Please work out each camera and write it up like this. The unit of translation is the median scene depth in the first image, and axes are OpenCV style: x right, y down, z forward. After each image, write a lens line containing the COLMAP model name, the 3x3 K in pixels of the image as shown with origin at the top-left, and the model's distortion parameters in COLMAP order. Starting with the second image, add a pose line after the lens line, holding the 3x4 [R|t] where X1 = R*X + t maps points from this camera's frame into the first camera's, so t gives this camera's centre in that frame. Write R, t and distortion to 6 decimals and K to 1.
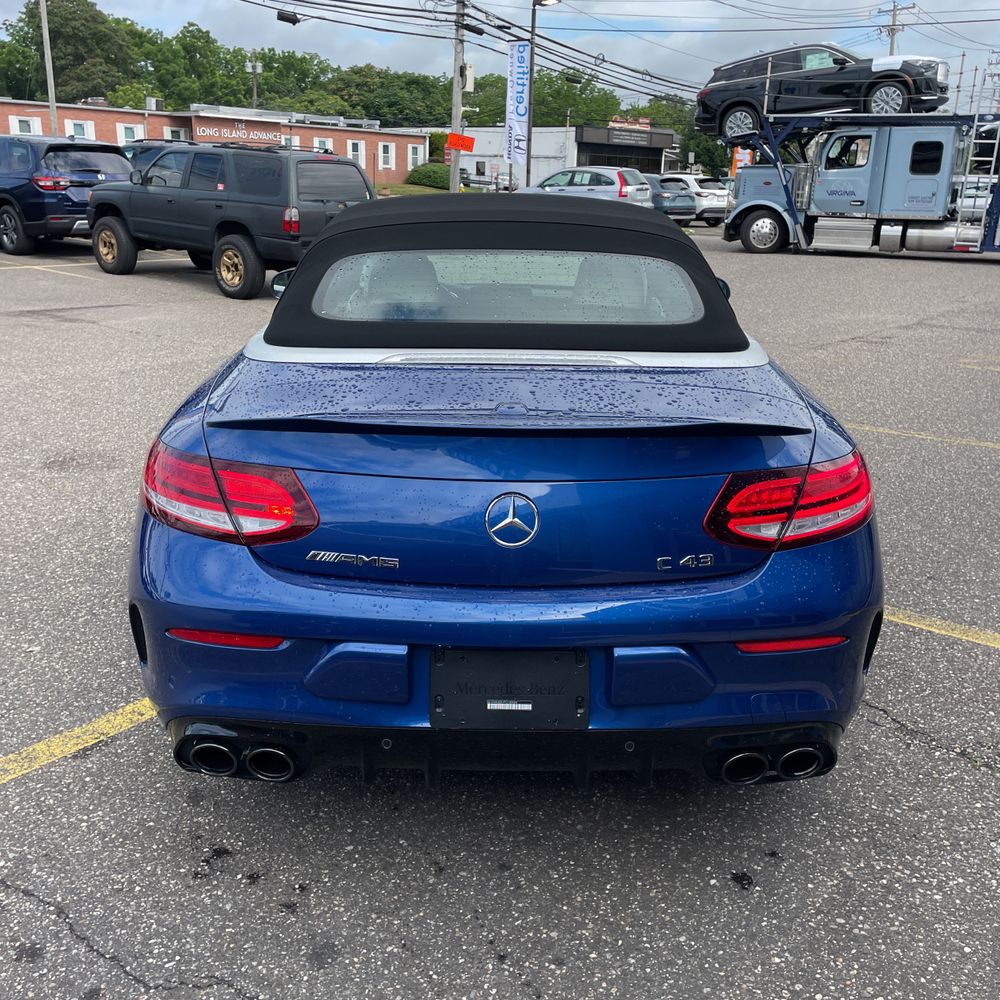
lens RADIAL K [[1000.8, 0, 514.8], [0, 1000.8, 511.1], [0, 0, 1]] dist [0.083761, -0.104545]
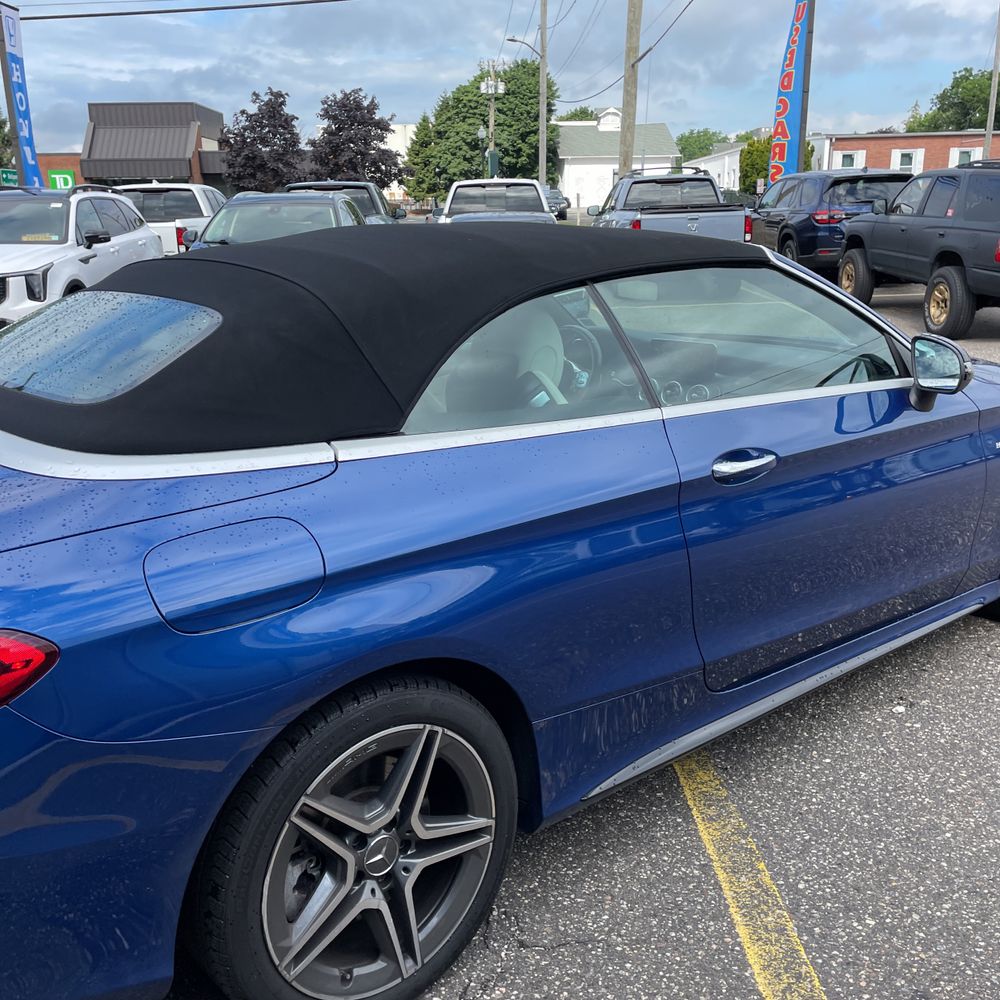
lens RADIAL K [[1005.7, 0, 491.8], [0, 1005.7, 514.1], [0, 0, 1]] dist [0.100180, -0.128297]
pose [[0.633674, 0.185784, -0.750961, 0.108176], [-0.205767, 0.976243, 0.067888, -0.025939], [0.745733, 0.111504, 0.656848, 0.089383]]
